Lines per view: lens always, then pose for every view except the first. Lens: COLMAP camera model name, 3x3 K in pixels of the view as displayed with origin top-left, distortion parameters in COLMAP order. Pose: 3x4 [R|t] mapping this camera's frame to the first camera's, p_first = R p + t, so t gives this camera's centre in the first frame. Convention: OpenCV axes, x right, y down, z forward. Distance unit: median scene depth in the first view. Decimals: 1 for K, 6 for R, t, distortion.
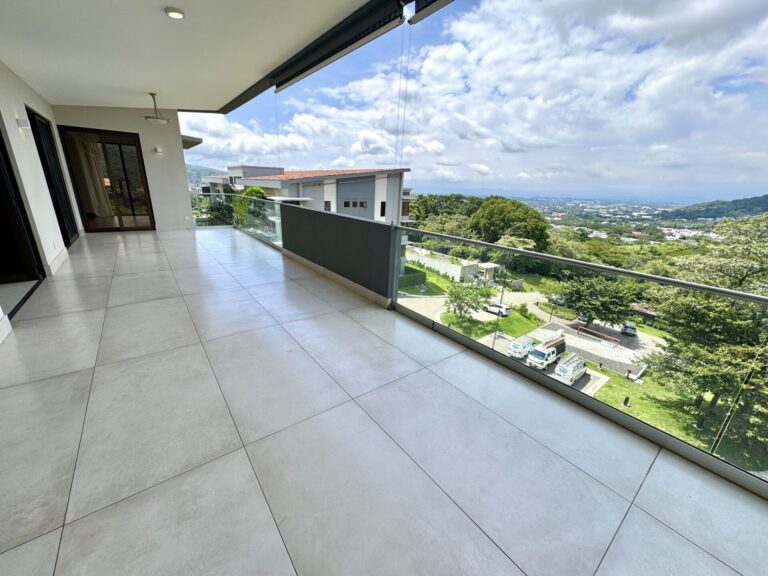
lens RADIAL K [[304.4, 0, 384.0], [0, 304.4, 288.0], [0, 0, 1]] dist [-0.000197, 0.000688]
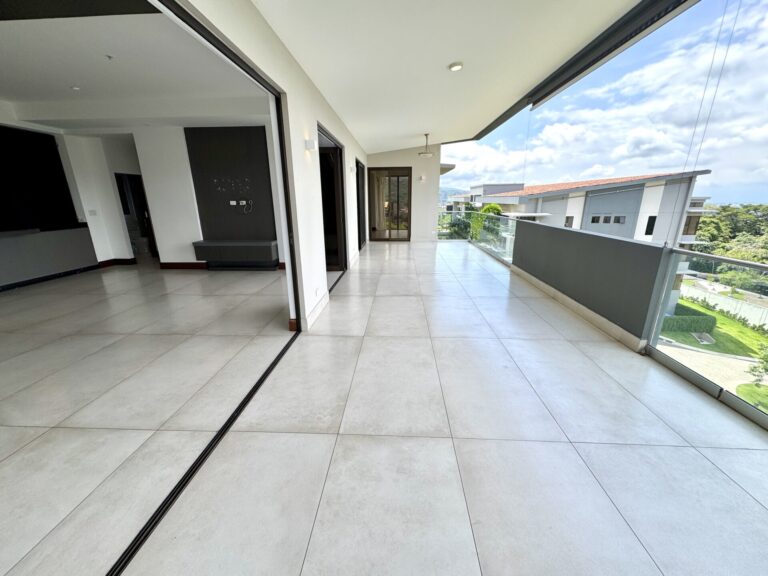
lens RADIAL K [[304.4, 0, 384.0], [0, 304.4, 288.0], [0, 0, 1]] dist [-0.000197, 0.000688]
pose [[0.757687, 0.137396, -0.637991, -0.003404], [-0.168361, 0.985648, 0.012317, 0.002355], [0.630527, 0.098080, 0.769945, -0.015043]]
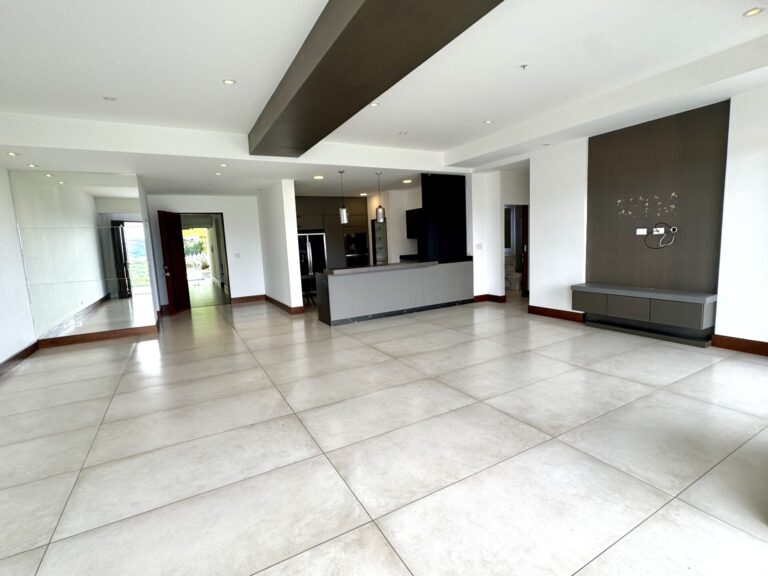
lens RADIAL K [[375.0, 0, 384.0], [0, 375.0, 288.0], [0, 0, 1]] dist [-0.001957, -0.000018]
pose [[-0.145381, 0.089356, -0.985332, -0.139074], [-0.273968, 0.953333, 0.126876, -0.009244], [0.950687, 0.288395, -0.114116, 0.009714]]
